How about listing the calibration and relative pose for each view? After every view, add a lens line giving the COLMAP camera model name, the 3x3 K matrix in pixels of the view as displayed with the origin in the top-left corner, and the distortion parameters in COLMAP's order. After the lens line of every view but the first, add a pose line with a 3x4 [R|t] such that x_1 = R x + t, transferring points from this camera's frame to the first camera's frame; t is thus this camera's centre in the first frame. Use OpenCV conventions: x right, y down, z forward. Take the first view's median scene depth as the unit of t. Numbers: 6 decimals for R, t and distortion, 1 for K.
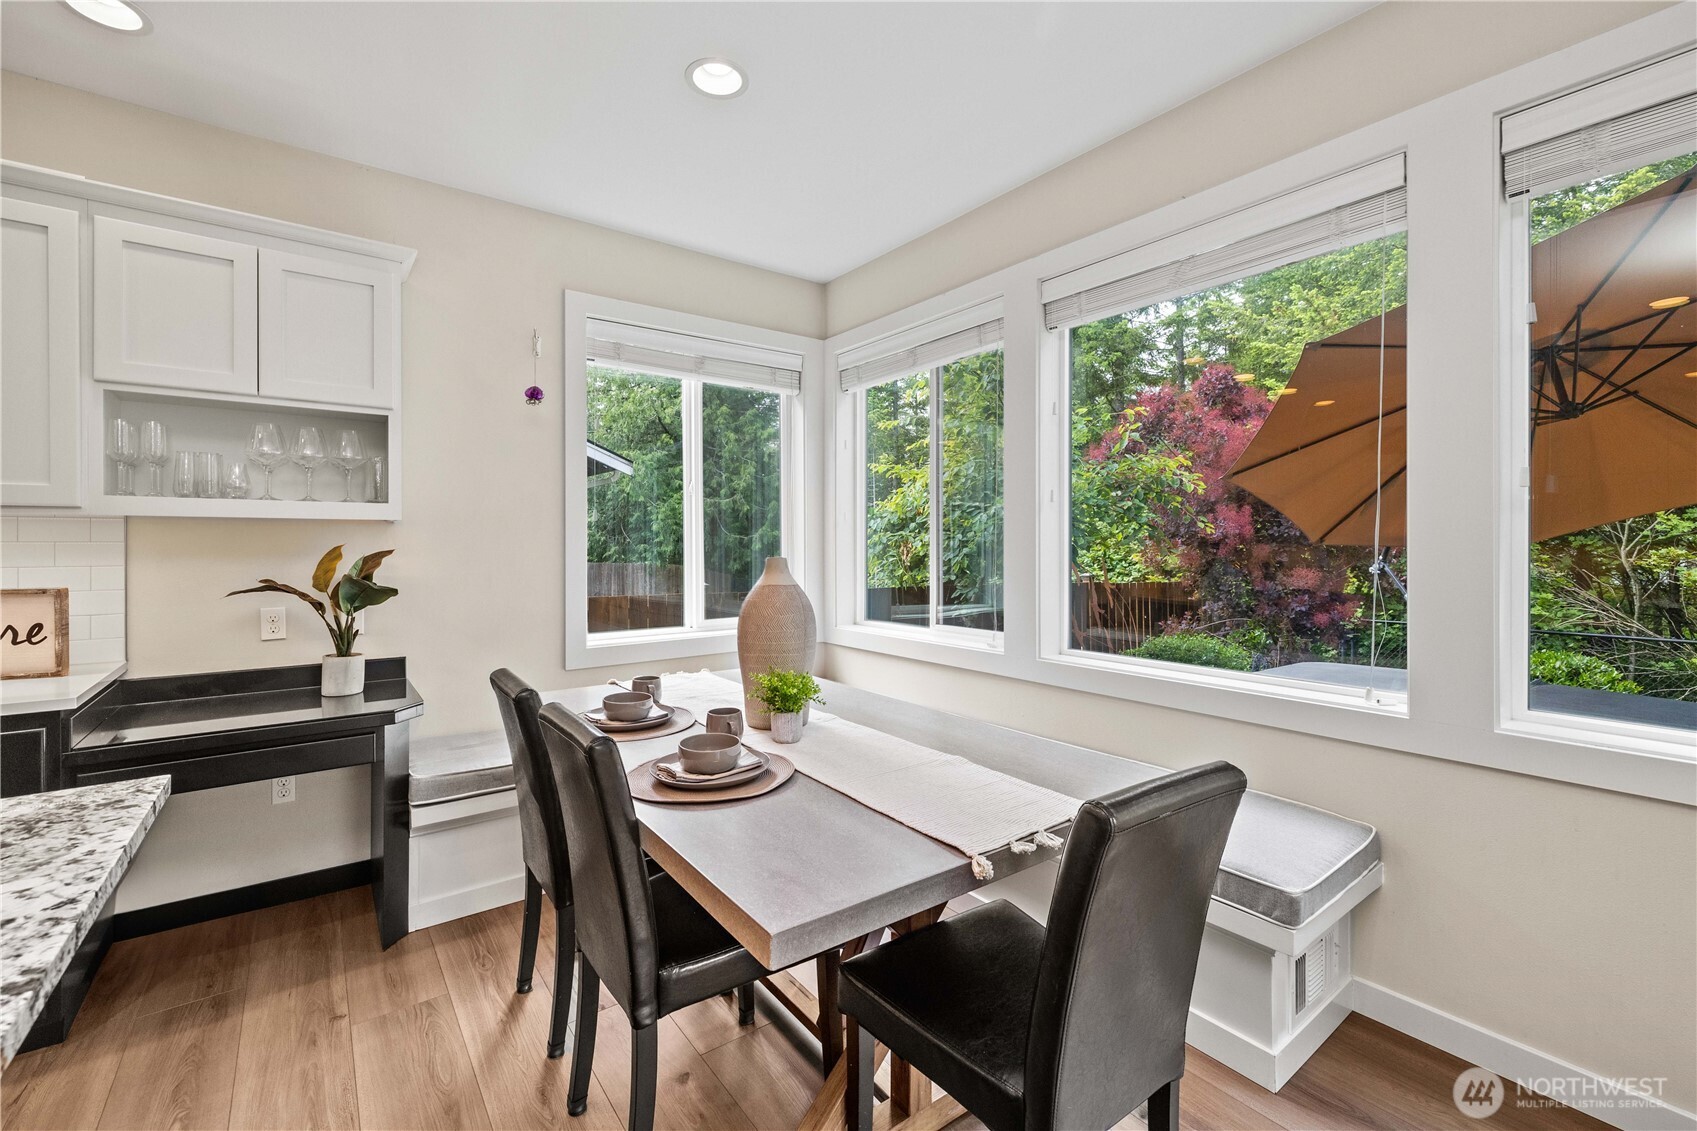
lens RADIAL K [[710.8, 0, 844.3], [0, 710.8, 549.5], [0, 0, 1]] dist [0.000095, 0.000982]
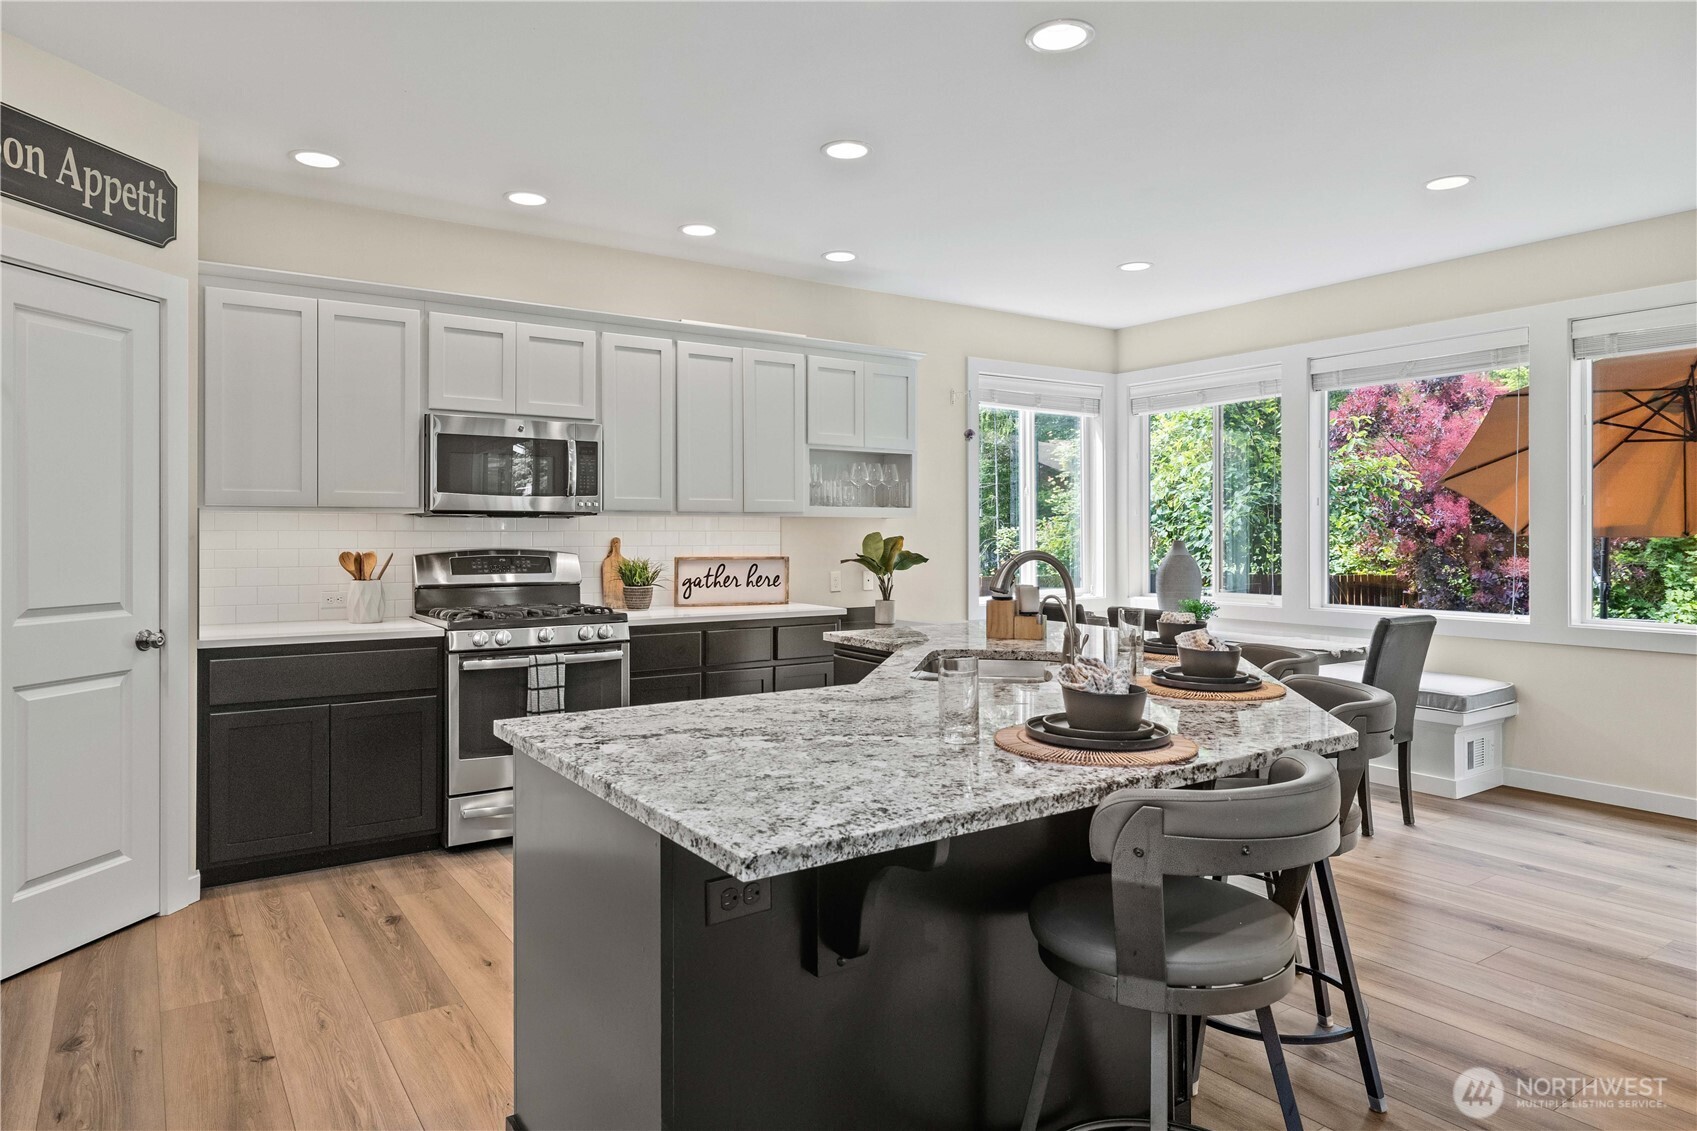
lens RADIAL K [[1028.8, 0, 835.7], [0, 1028.8, 532.6], [0, 0, 1]] dist [0.000779, -0.000197]
pose [[0.998769, 0.002053, -0.049566, -0.446850], [-0.002440, 0.999967, -0.007732, 0.006522], [0.049549, 0.007843, 0.998741, -0.887049]]
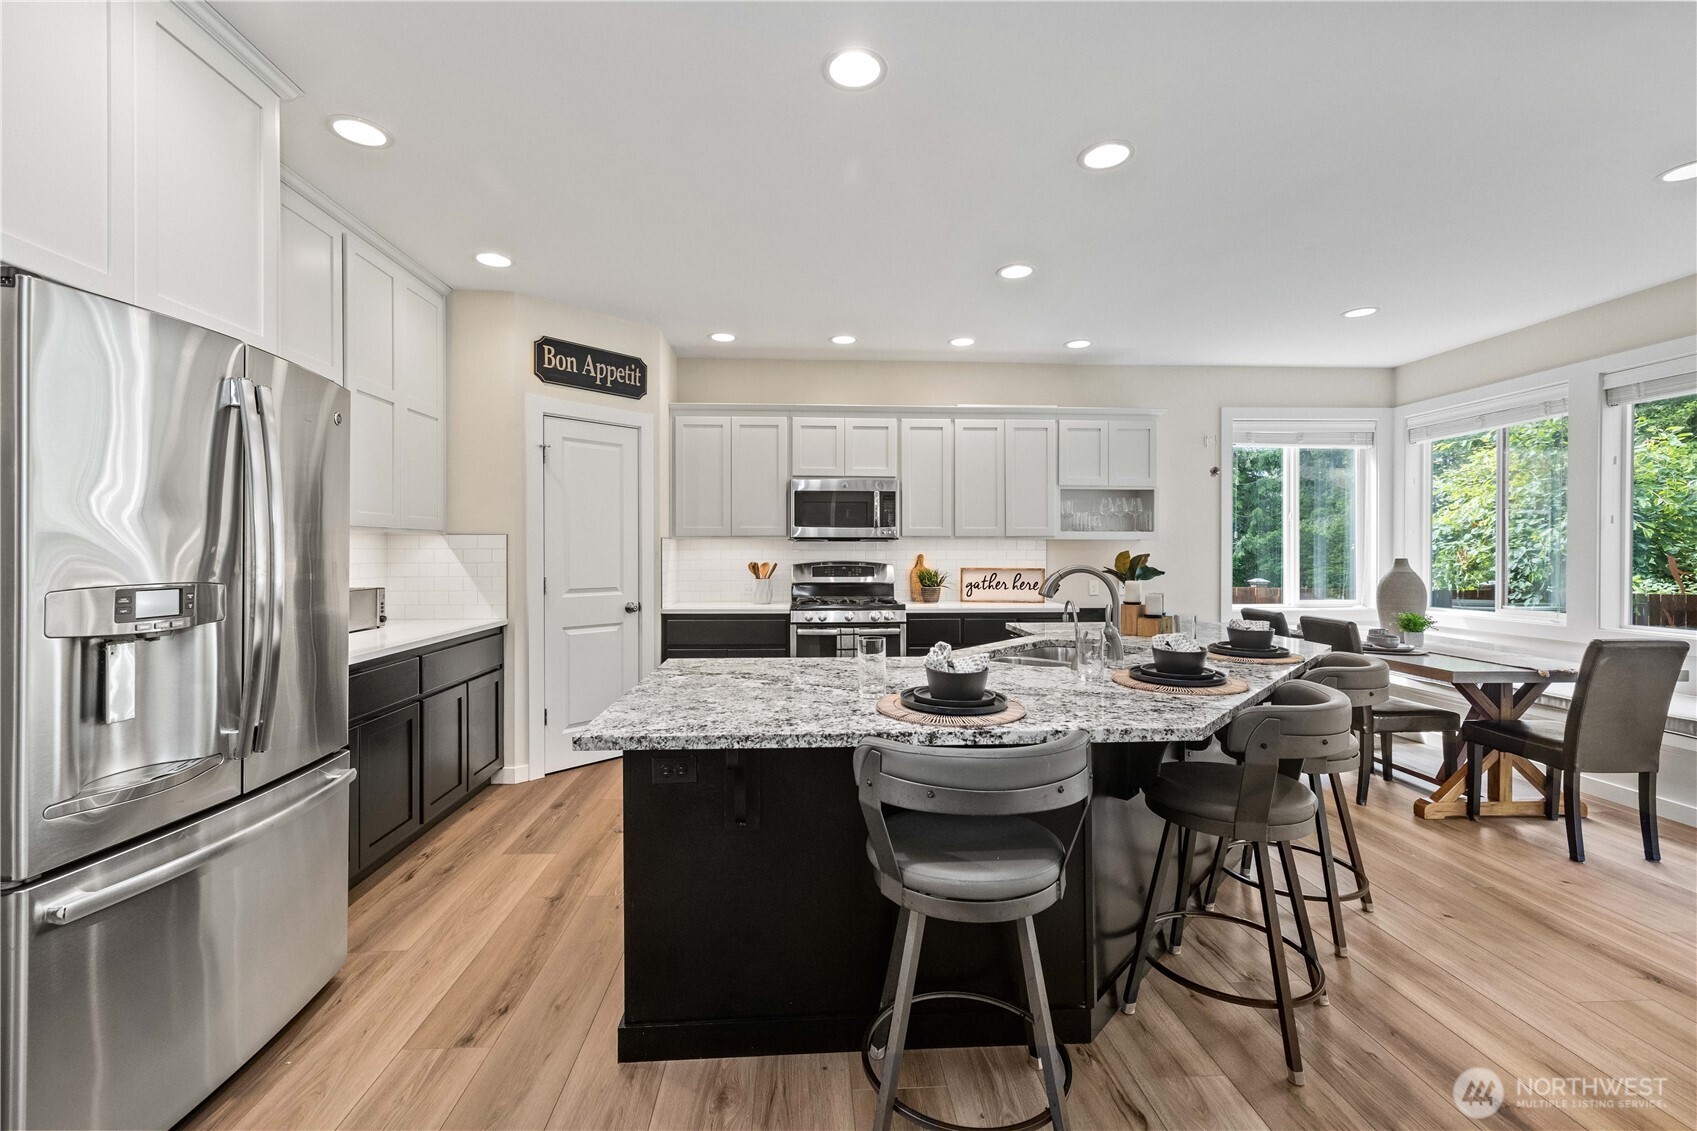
lens RADIAL K [[710.8, 0, 840.7], [0, 710.8, 556.9], [0, 0, 1]] dist [0.000095, 0.000982]
pose [[0.829675, 0.006517, -0.558209, -0.150994], [-0.006232, 0.999978, 0.002413, 0.006047], [0.558212, 0.001477, 0.829697, -0.804169]]
